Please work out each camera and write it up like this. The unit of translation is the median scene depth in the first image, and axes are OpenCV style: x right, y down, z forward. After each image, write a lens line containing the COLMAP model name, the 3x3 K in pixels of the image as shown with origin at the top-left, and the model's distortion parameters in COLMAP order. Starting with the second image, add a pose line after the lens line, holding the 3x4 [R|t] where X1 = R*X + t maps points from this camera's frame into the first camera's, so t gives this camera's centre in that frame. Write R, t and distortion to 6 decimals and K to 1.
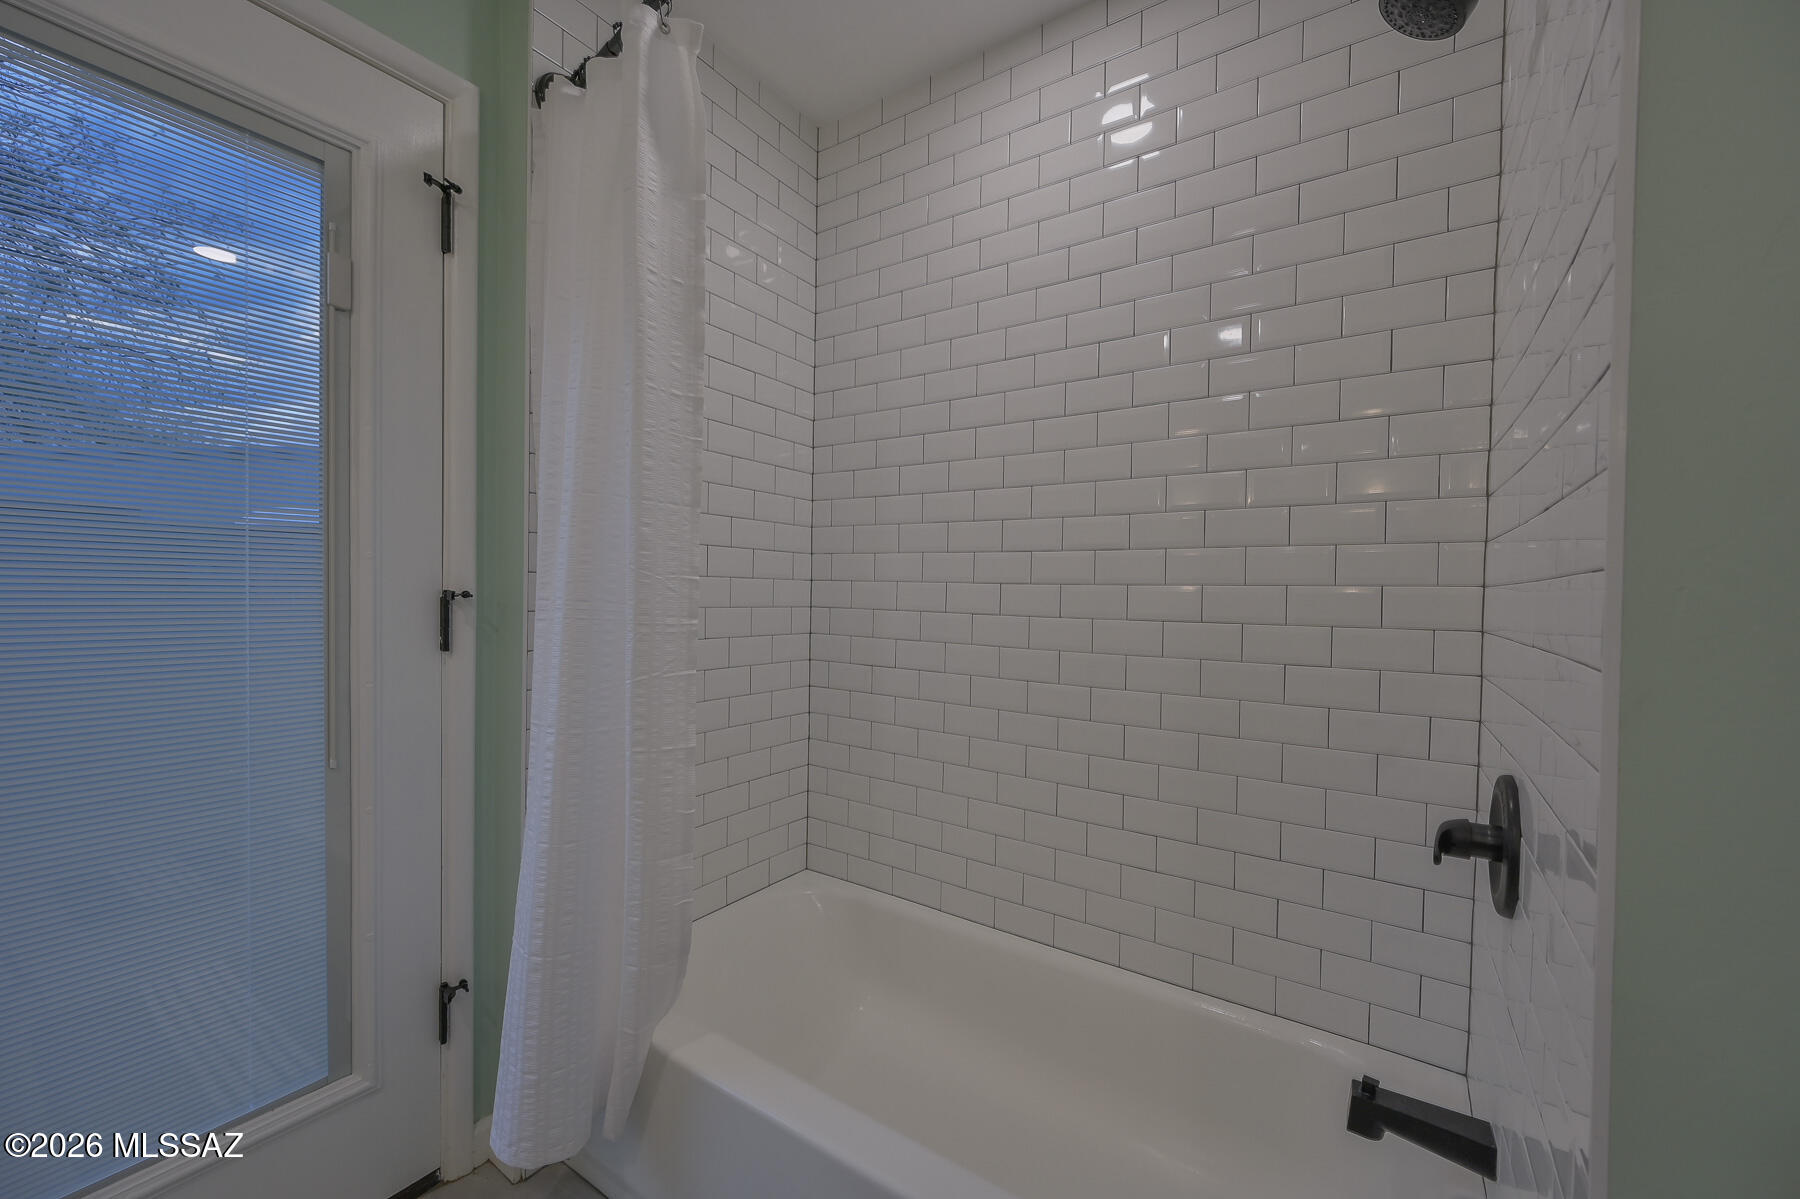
lens RADIAL K [[707.4, 0, 895.4], [0, 707.4, 606.8], [0, 0, 1]] dist [-0.003054, 0.000421]
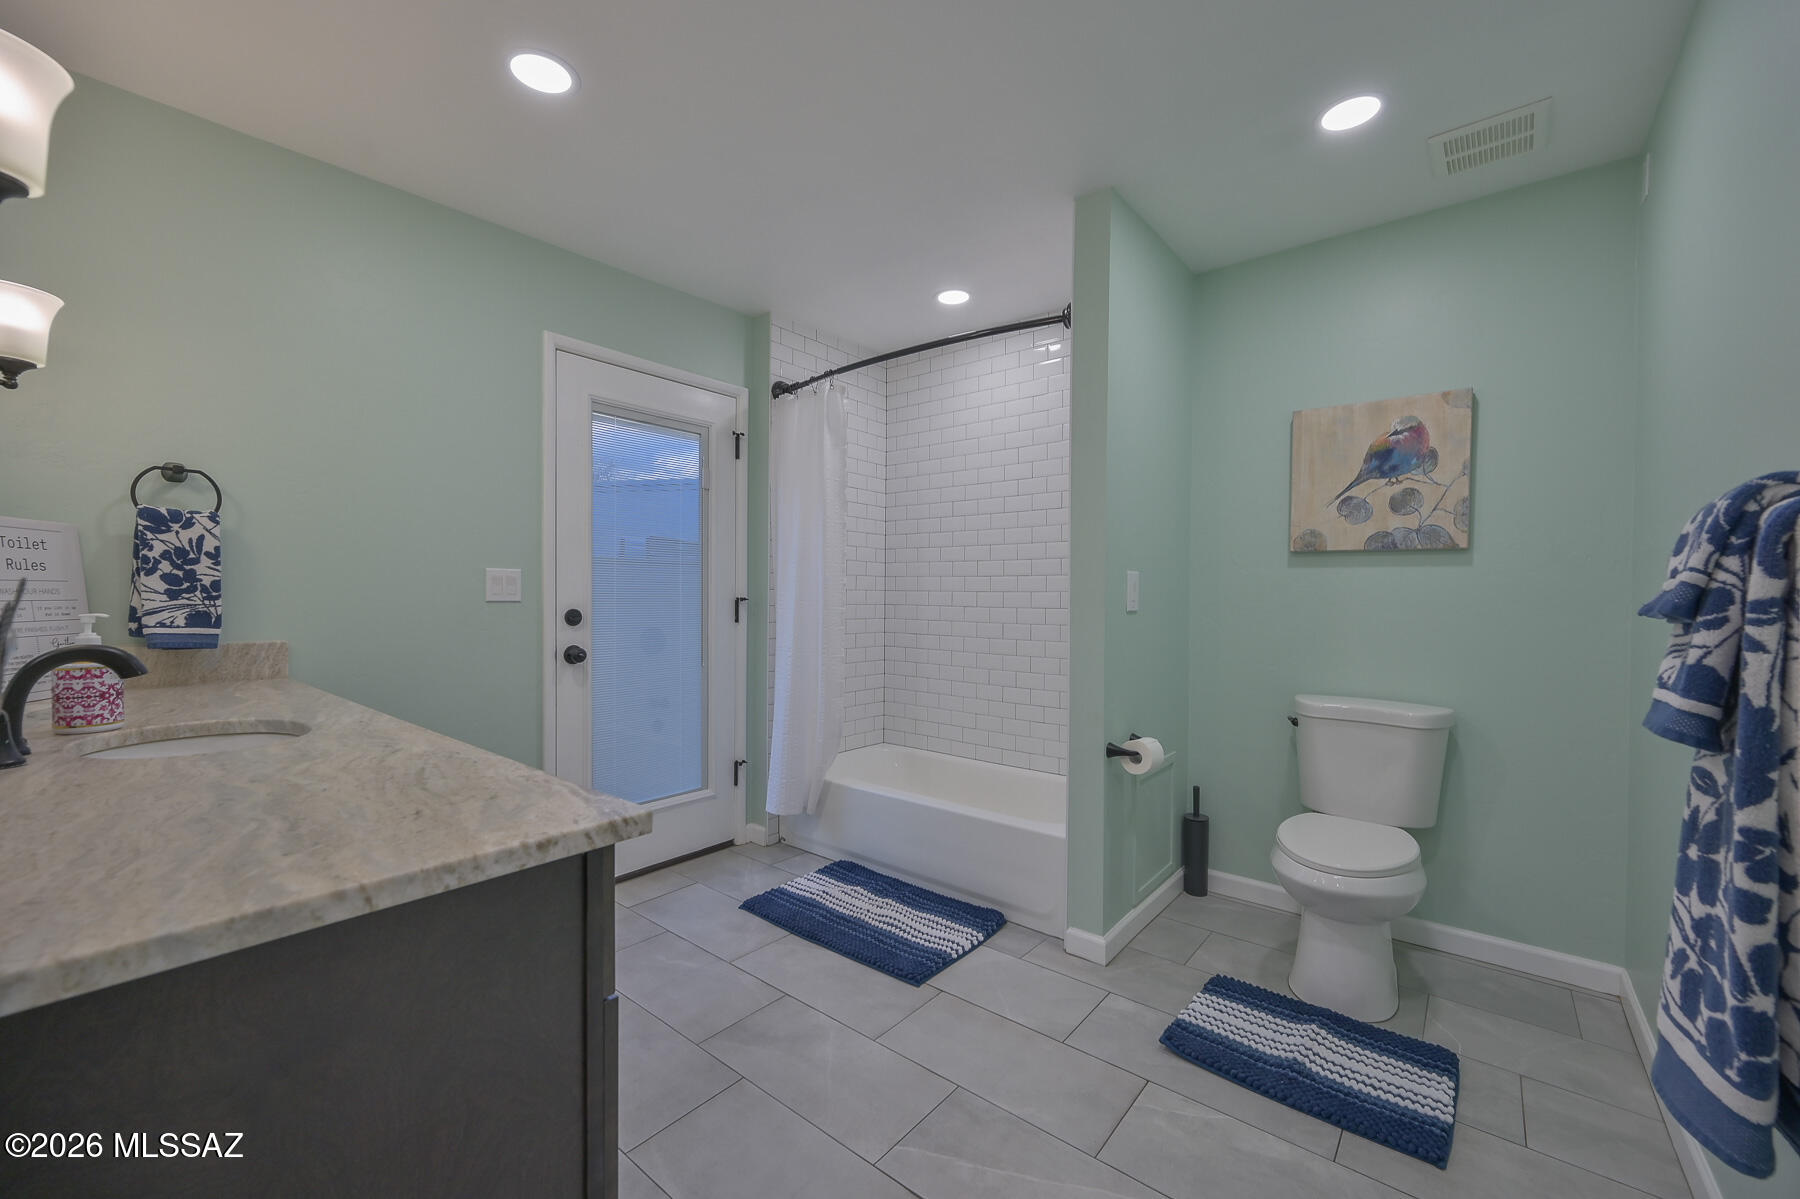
lens RADIAL K [[707.4, 0, 903.9], [0, 707.4, 598.2], [0, 0, 1]] dist [-0.003054, 0.000421]
pose [[0.996895, -0.009718, -0.078136, 0.123481], [0.008175, 0.999766, -0.020044, 0.032420], [0.078313, 0.019343, 0.996741, -1.374436]]
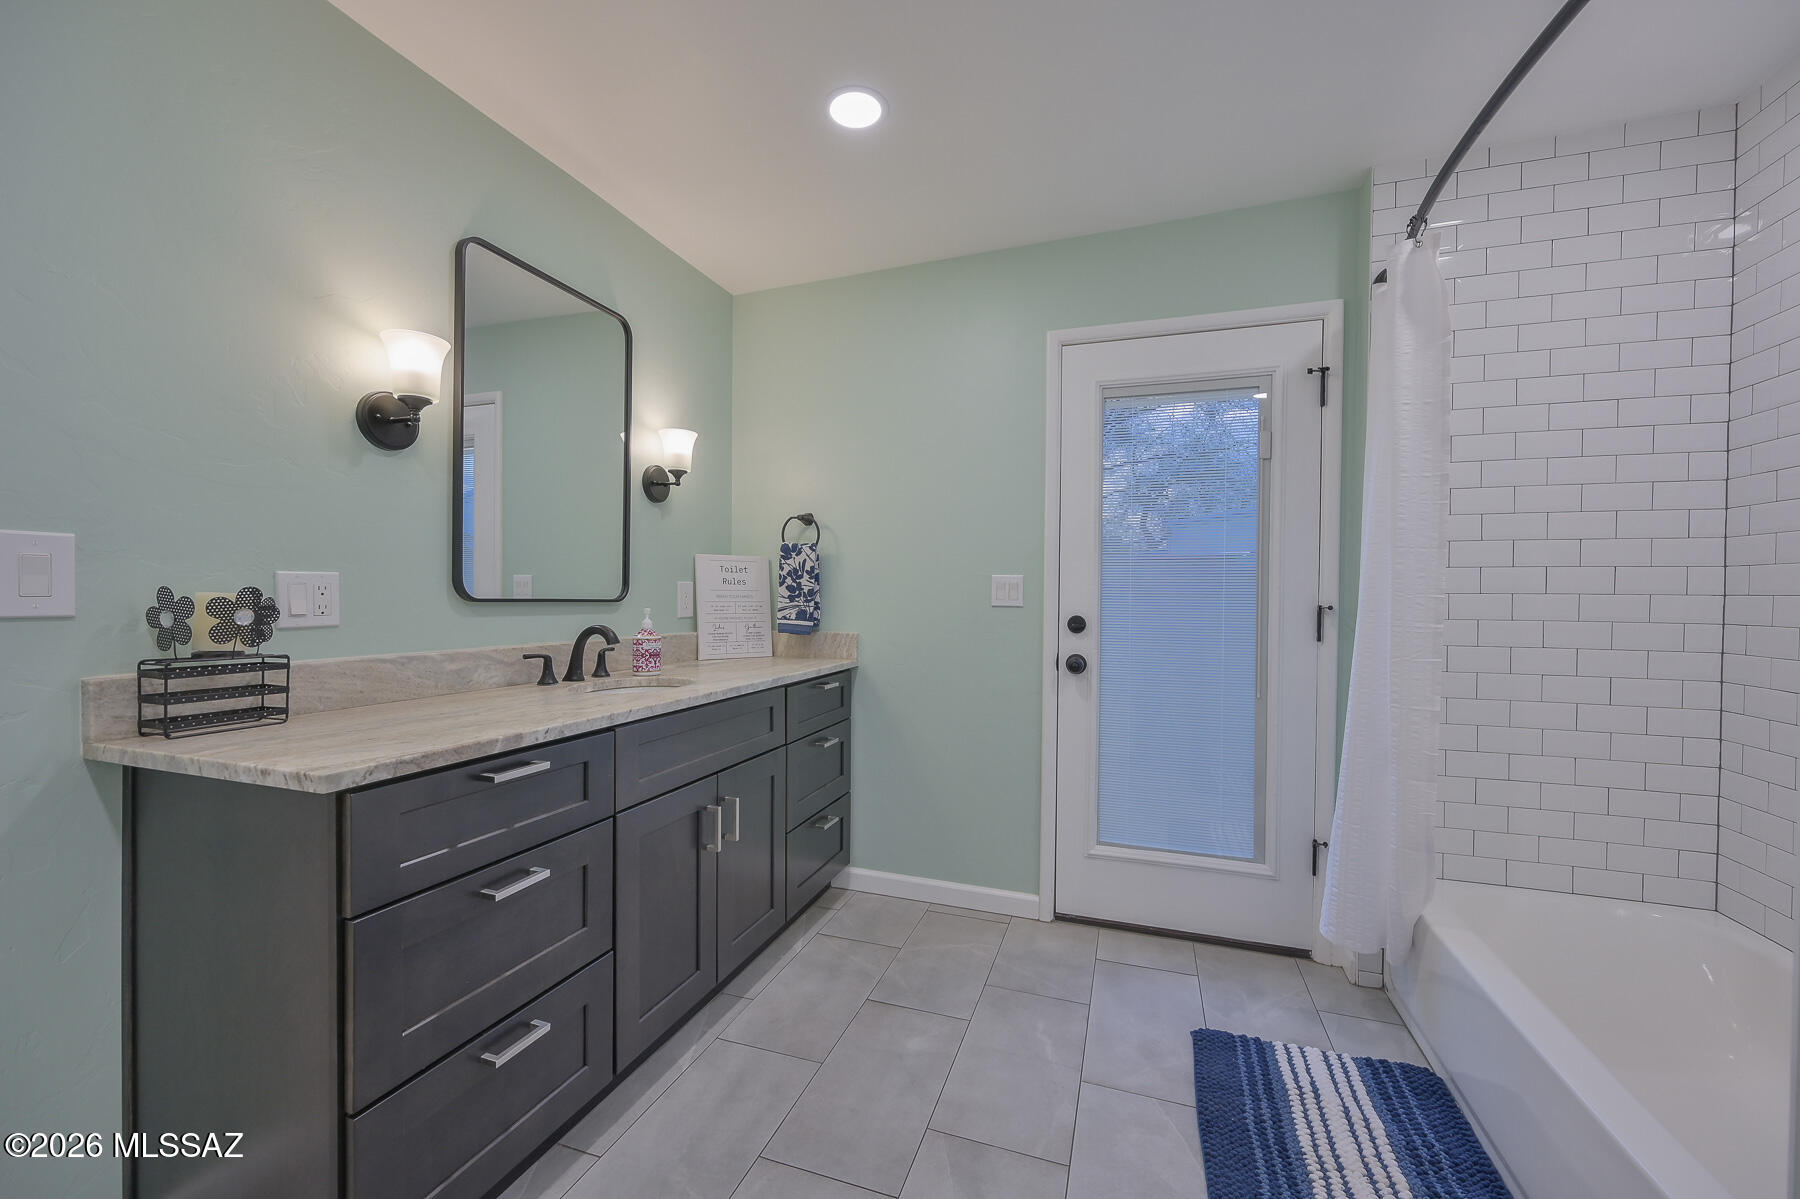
lens RADIAL K [[707.4, 0, 905.5], [0, 707.4, 601.9], [0, 0, 1]] dist [-0.003054, 0.000421]
pose [[0.271877, -0.006170, -0.962312, 0.717999], [-0.026360, 0.999556, -0.013856, 0.017447], [0.961971, 0.029134, 0.271593, -0.409545]]
